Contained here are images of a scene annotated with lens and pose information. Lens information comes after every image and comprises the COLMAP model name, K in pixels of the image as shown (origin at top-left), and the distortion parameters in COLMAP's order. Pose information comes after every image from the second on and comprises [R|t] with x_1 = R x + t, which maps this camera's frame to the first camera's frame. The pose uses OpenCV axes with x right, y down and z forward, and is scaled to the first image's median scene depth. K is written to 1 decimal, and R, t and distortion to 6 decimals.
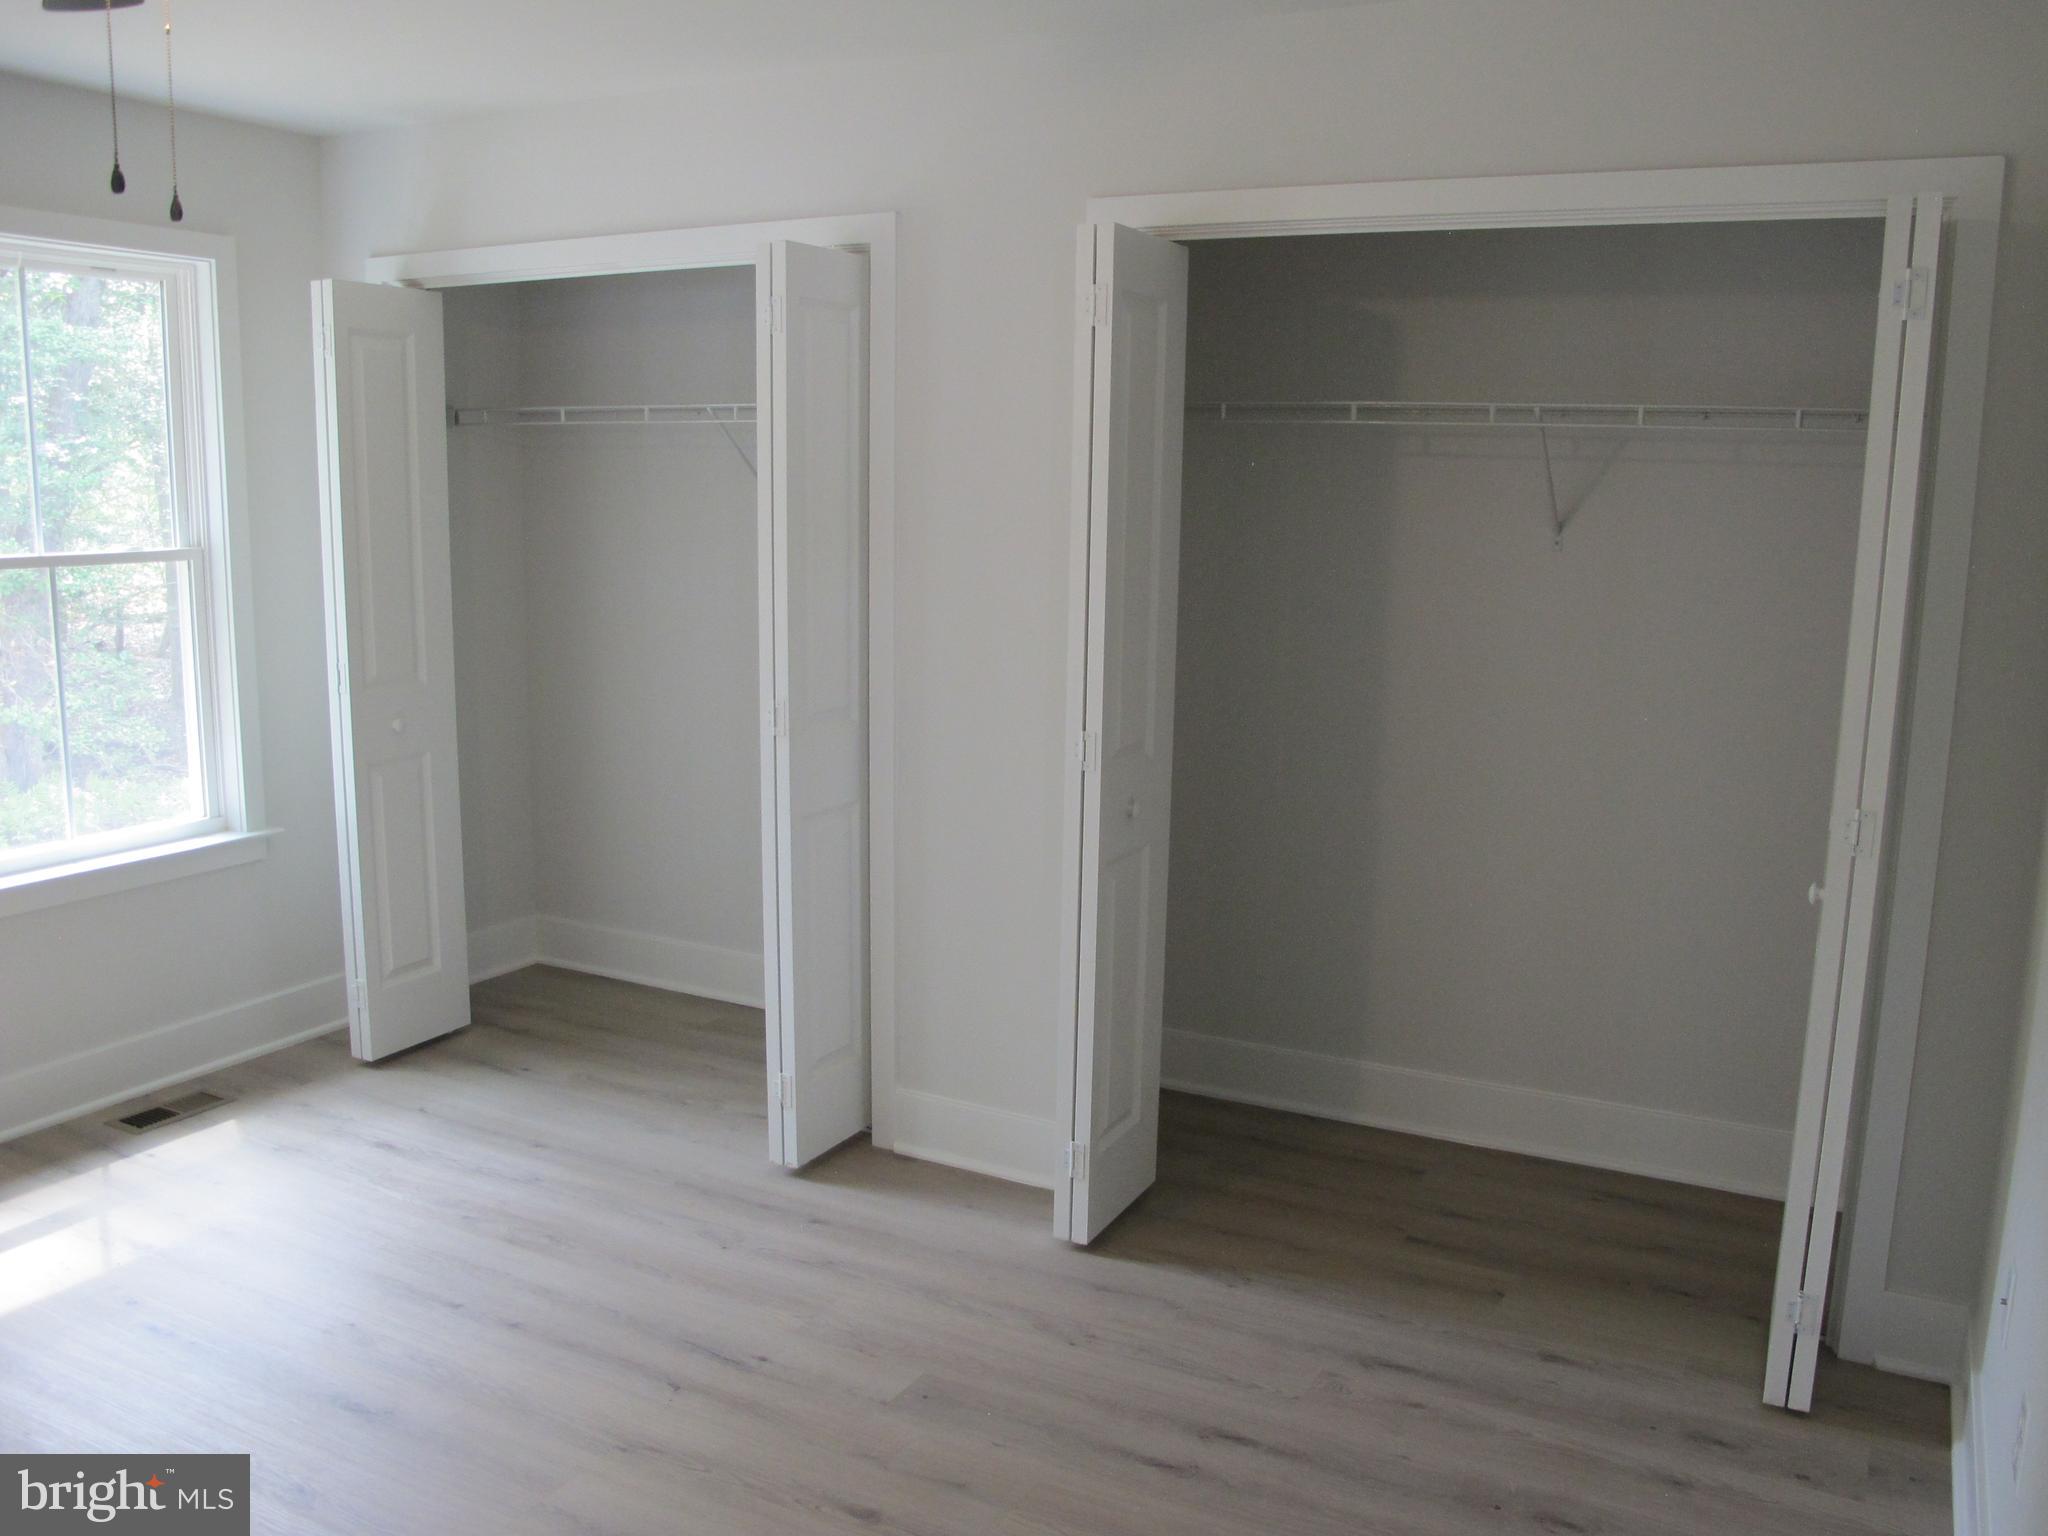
lens RADIAL K [[1718.4, 0, 1008.8], [0, 1718.4, 780.7], [0, 0, 1]] dist [-0.136296, 0.093142]
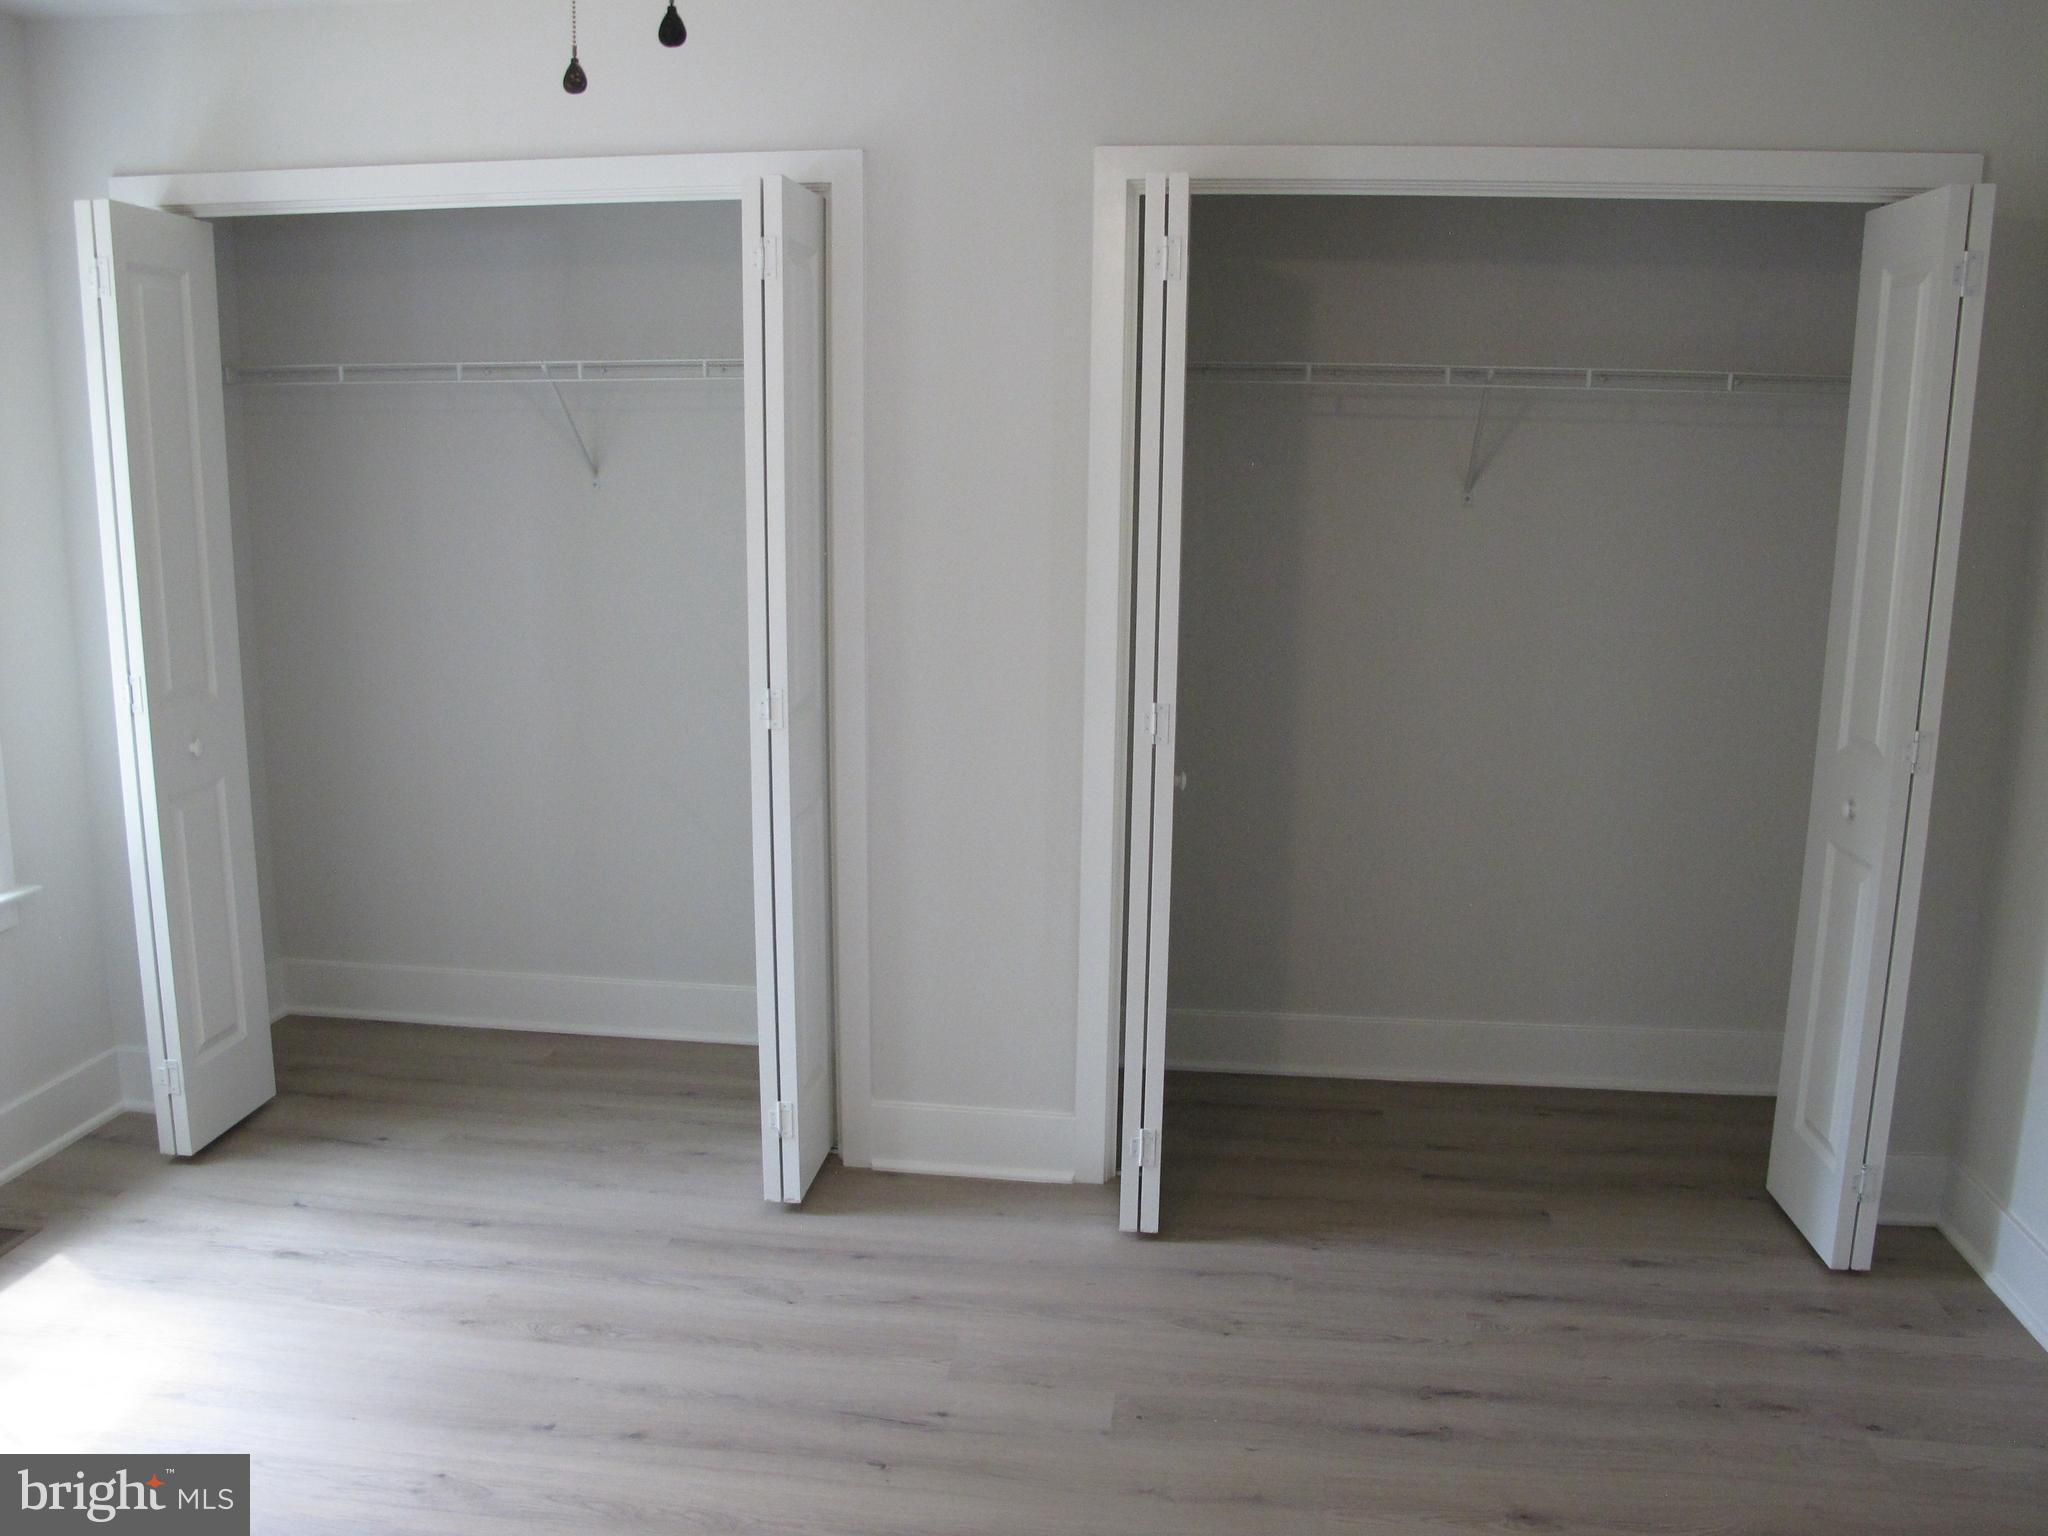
lens RADIAL K [[1718.4, 0, 1006.8], [0, 1718.4, 784.4], [0, 0, 1]] dist [-0.136296, 0.093142]
pose [[0.935360, -0.074668, 0.345726, -0.349543], [0.067281, 0.997177, 0.033338, -0.020110], [-0.347239, -0.007923, 0.937743, 0.121516]]
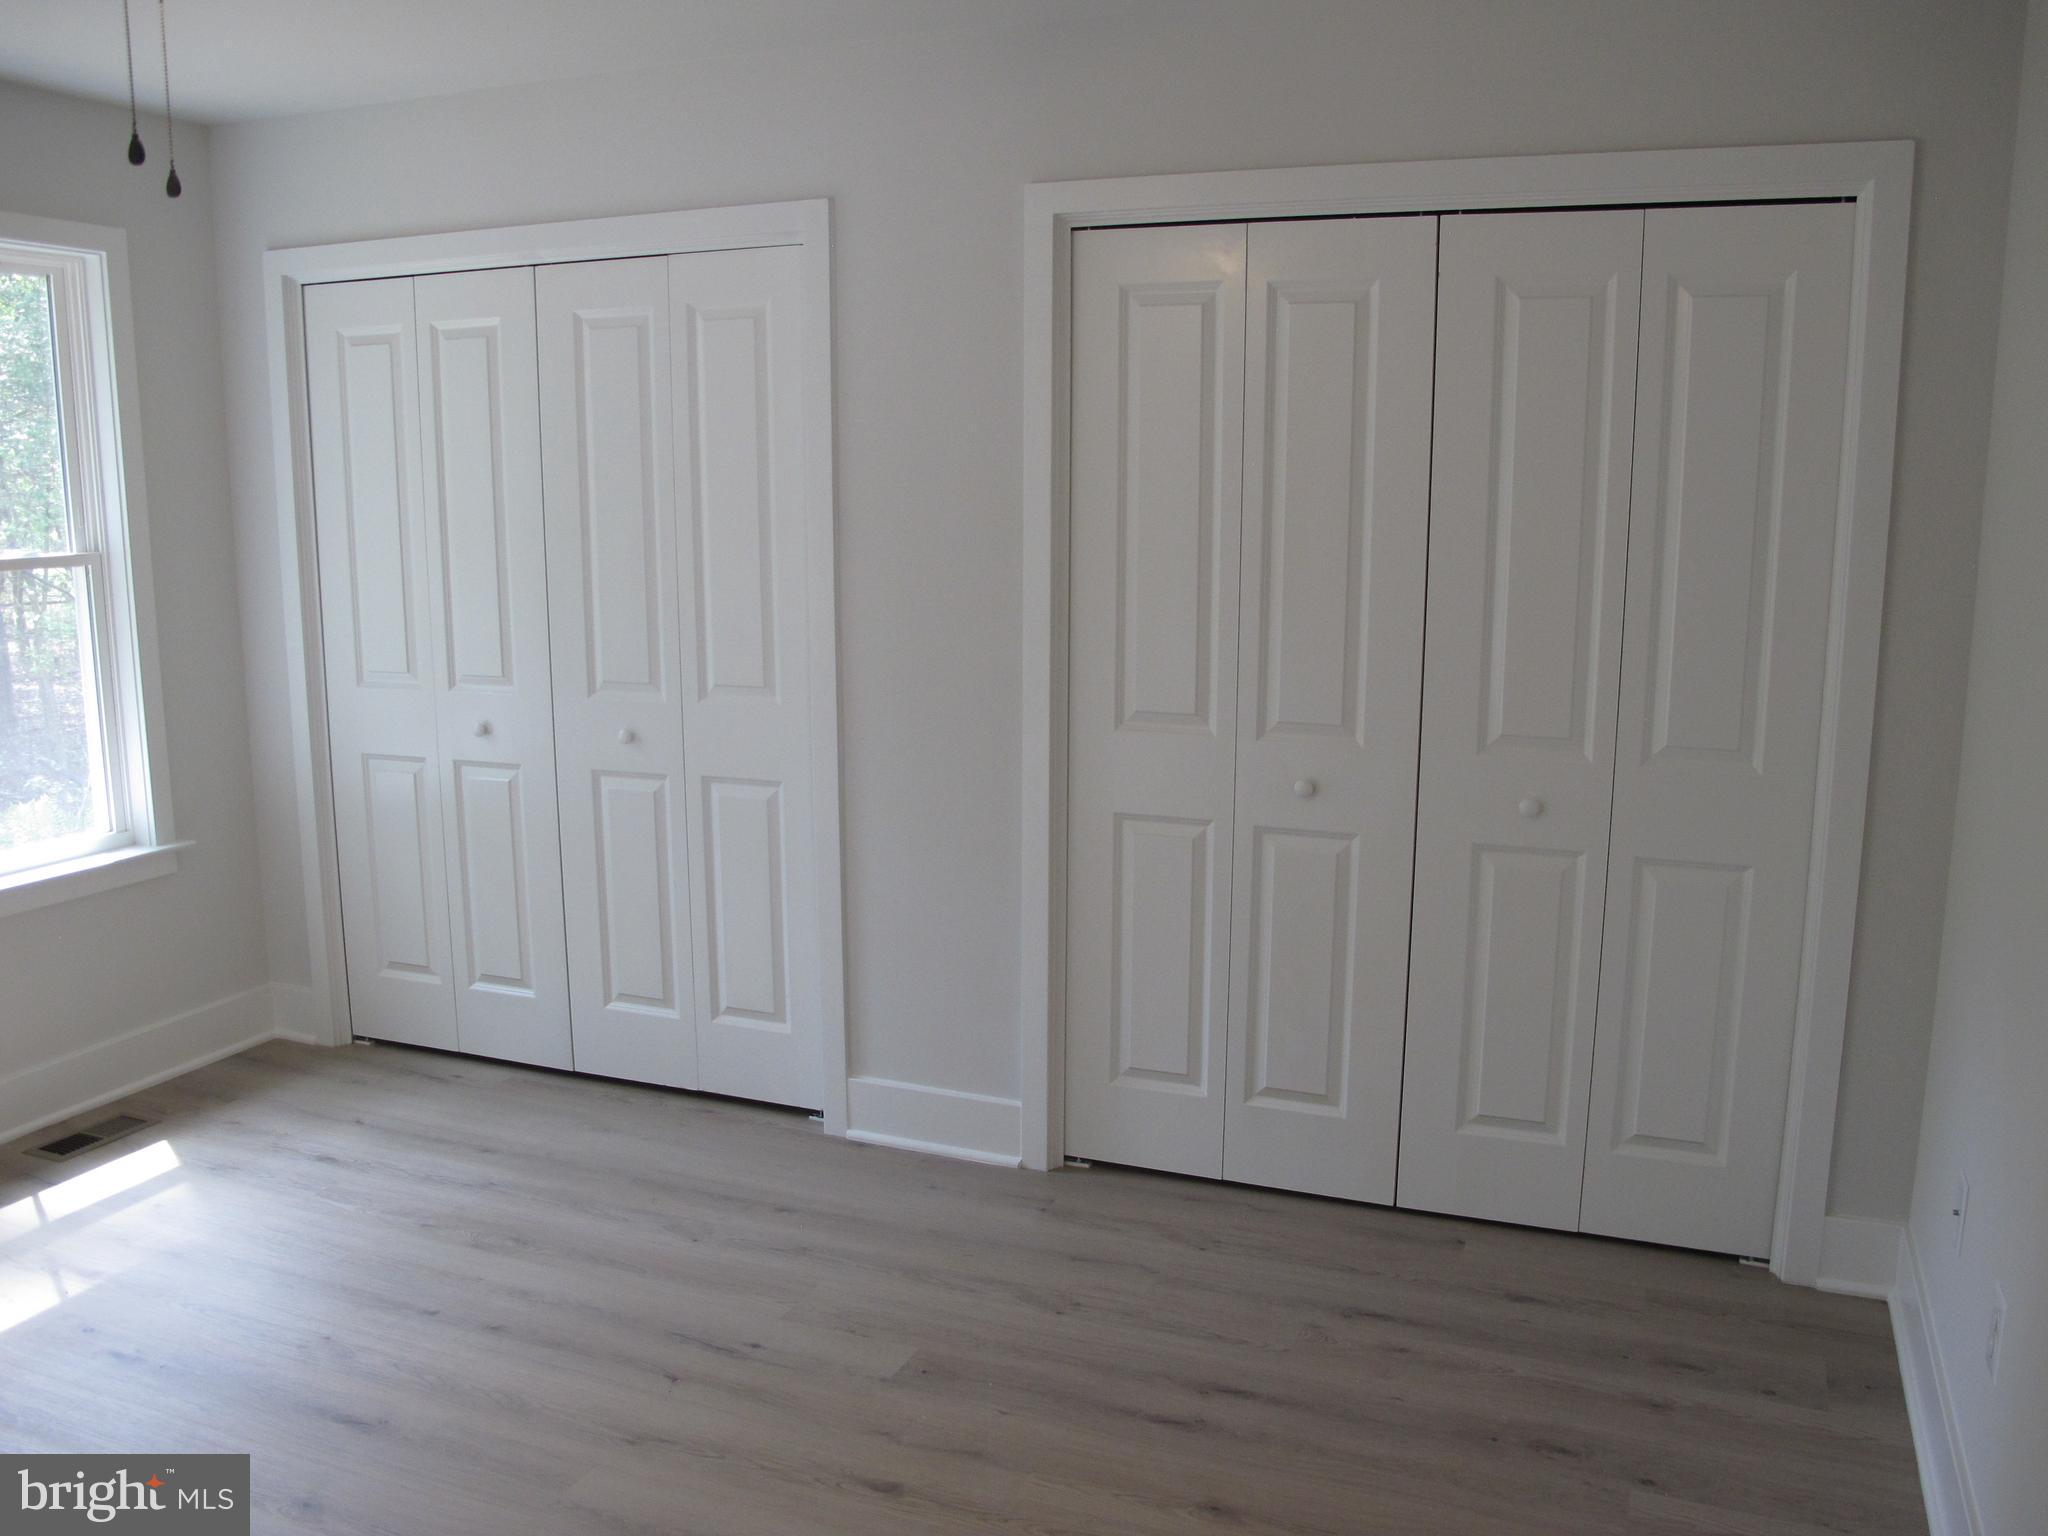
lens RADIAL K [[1718.4, 0, 1008.1], [0, 1718.4, 797.6], [0, 0, 1]] dist [-0.136296, 0.093142]
pose [[0.995105, -0.033430, 0.092994, -0.068680], [0.032545, 0.999410, 0.011021, 0.010557], [-0.093308, -0.007940, 0.995606, -0.006444]]
